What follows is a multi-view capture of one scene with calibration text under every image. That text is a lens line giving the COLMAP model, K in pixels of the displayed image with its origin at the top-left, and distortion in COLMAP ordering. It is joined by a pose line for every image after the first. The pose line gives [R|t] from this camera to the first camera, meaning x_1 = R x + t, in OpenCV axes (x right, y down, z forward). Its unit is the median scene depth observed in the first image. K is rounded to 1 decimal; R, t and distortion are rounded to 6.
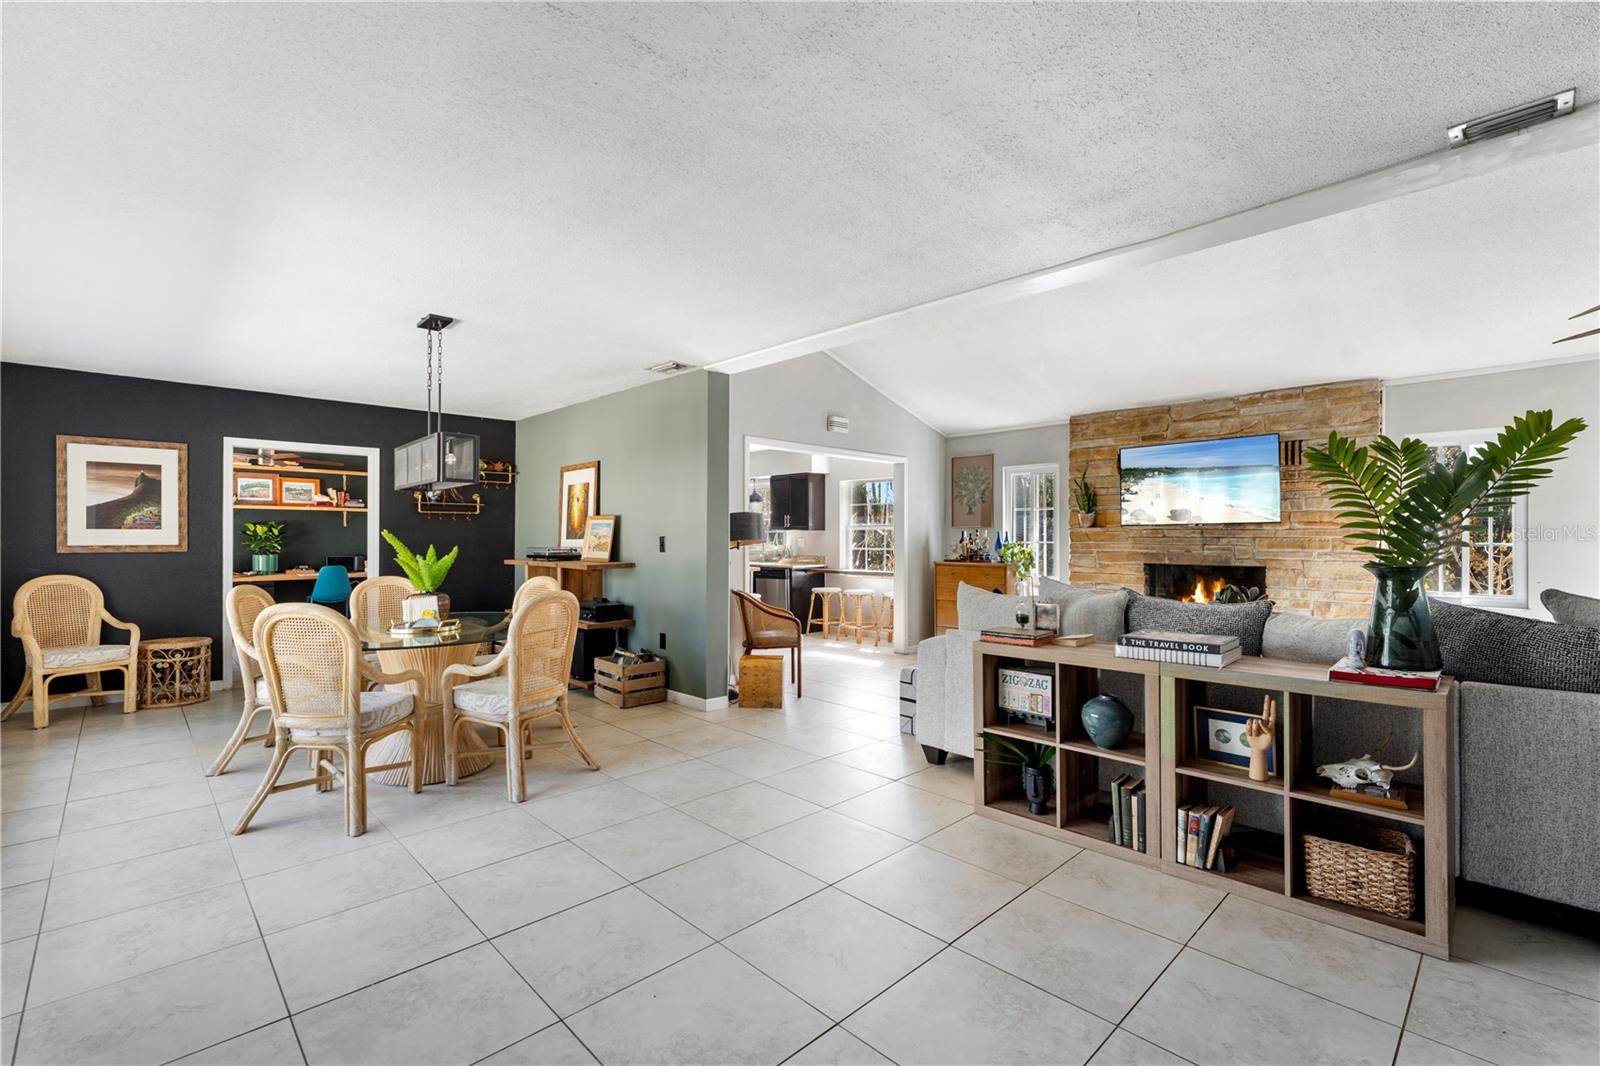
lens RADIAL K [[711.7, 0, 786.4], [0, 711.7, 532.8], [0, 0, 1]] dist [0.002499, -0.000432]
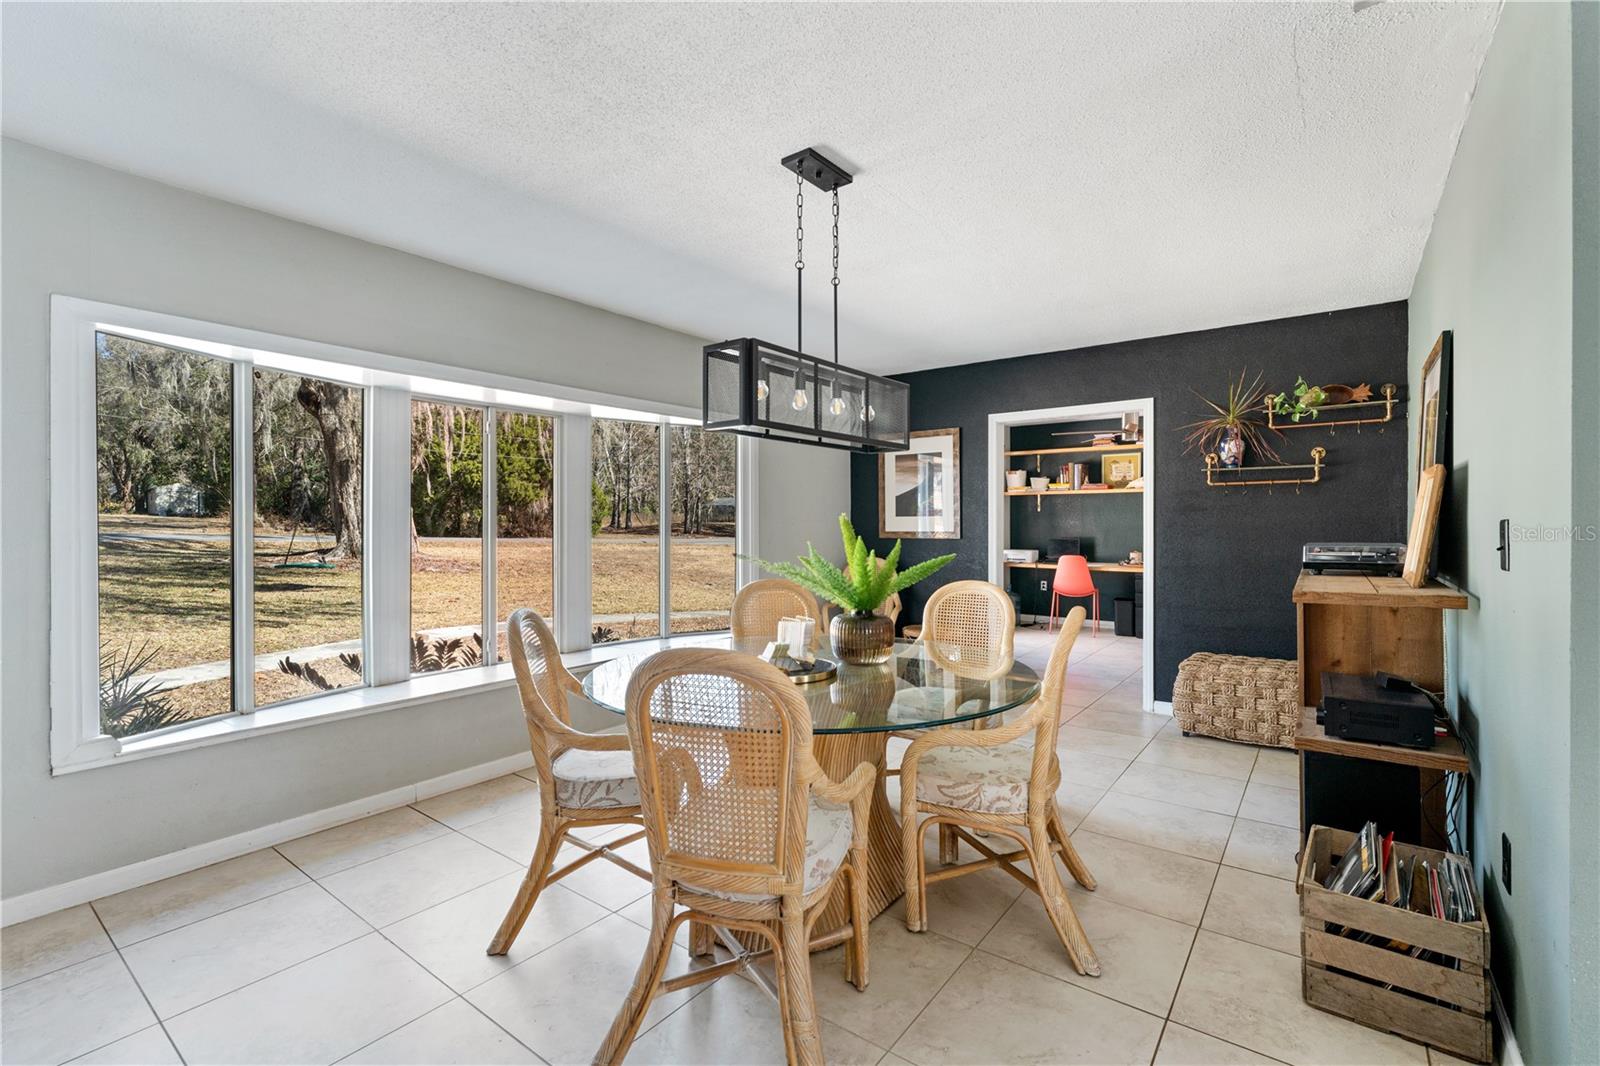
lens RADIAL K [[711.7, 0, 803.8], [0, 711.7, 521.4], [0, 0, 1]] dist [0.002499, -0.000432]
pose [[0.167810, -0.004851, -0.985807, 0.073782], [0.007505, 0.999965, -0.003643, 0.004139], [0.985791, -0.006787, 0.167840, 0.618274]]
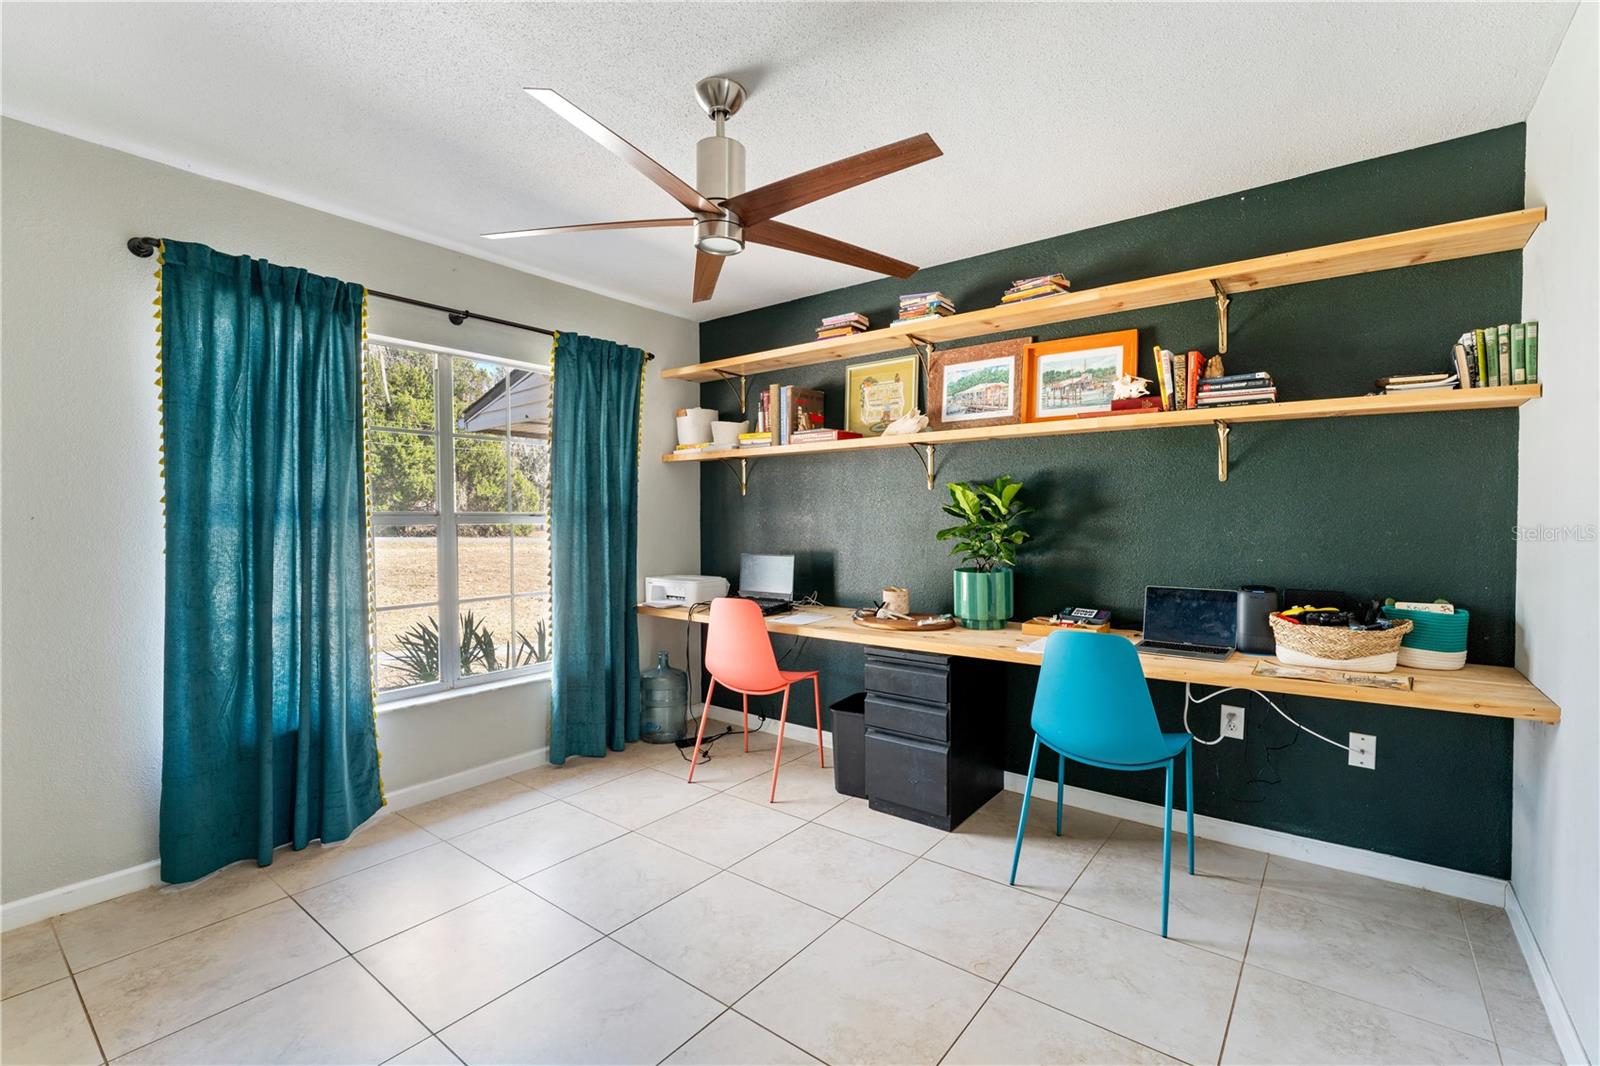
lens RADIAL K [[711.7, 0, 808.9], [0, 711.7, 531.5], [0, 0, 1]] dist [0.002499, -0.000432]
pose [[0.145977, 0.014910, -0.989176, -0.604193], [0.016605, 0.999709, 0.017520, 0.006737], [0.989149, -0.018983, 0.145687, 1.321124]]
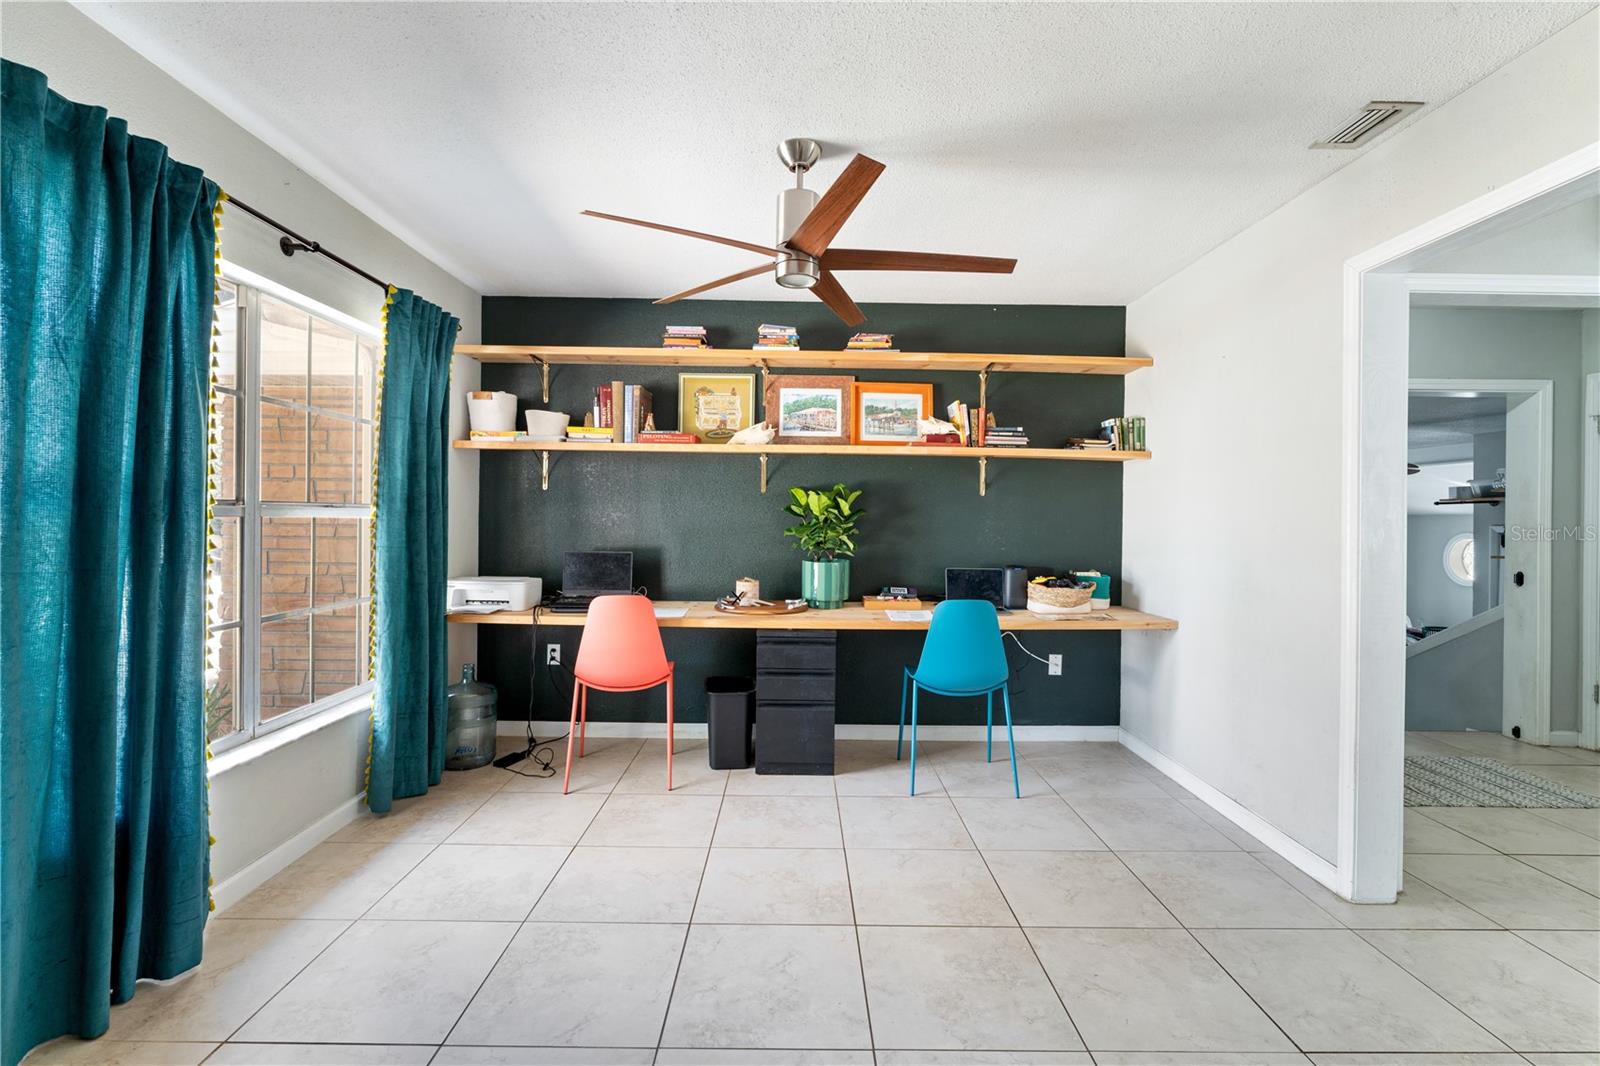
lens RADIAL K [[711.7, 0, 809.5], [0, 711.7, 516.3], [0, 0, 1]] dist [0.002499, -0.000432]
pose [[0.731533, 0.004403, -0.681792, -0.679032], [-0.001779, 0.999988, 0.004548, 0.003450], [0.681804, -0.002114, 0.731532, 1.035723]]
